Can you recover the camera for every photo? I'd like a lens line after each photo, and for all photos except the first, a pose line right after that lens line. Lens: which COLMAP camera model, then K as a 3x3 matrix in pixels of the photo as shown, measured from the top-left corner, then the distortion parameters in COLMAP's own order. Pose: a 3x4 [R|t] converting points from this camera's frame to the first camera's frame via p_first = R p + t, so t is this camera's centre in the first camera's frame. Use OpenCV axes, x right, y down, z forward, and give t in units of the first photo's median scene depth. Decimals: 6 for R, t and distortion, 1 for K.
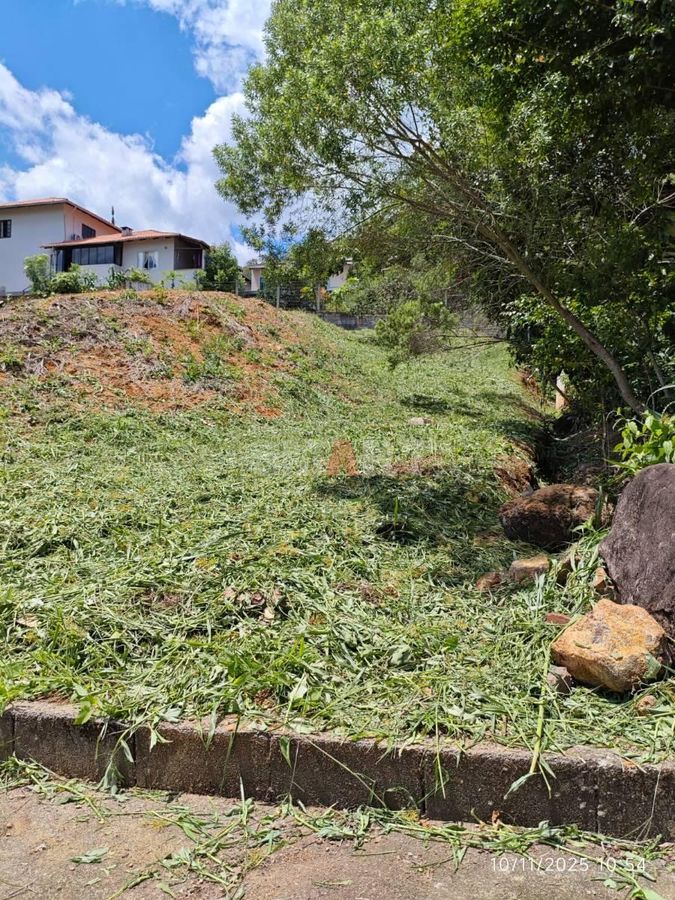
lens RADIAL K [[804.0, 0, 337.5], [0, 804.0, 450.0], [0, 0, 1]] dist [0.087673, -0.269618]
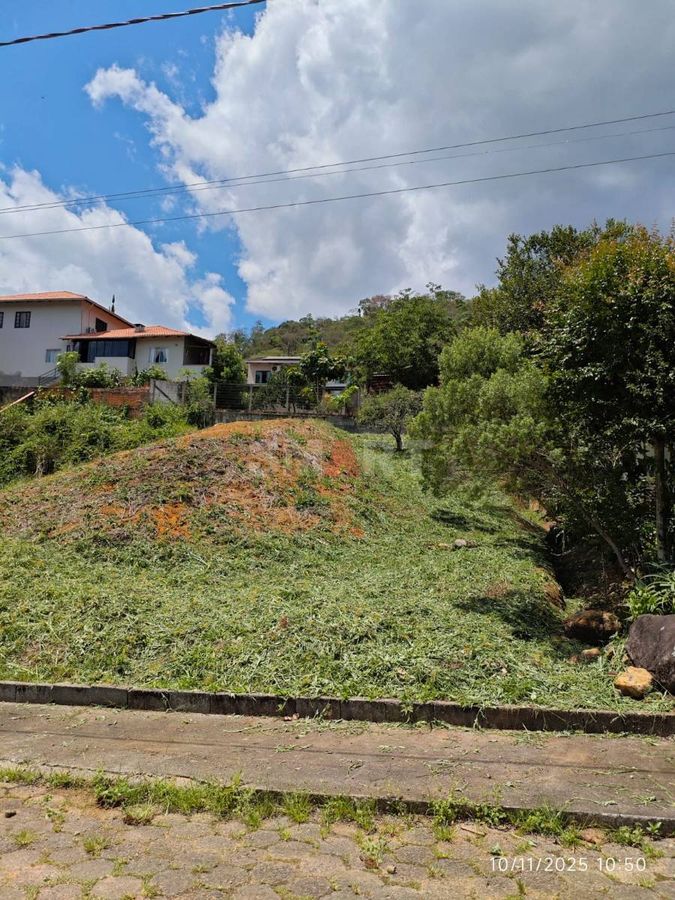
lens RADIAL K [[804.0, 0, 337.5], [0, 804.0, 450.0], [0, 0, 1]] dist [0.087673, -0.269618]
pose [[0.997763, 0.028486, 0.060485, -0.238055], [-0.023440, 0.996310, -0.082560, -0.083616], [-0.062614, 0.080958, 0.994749, -0.486485]]
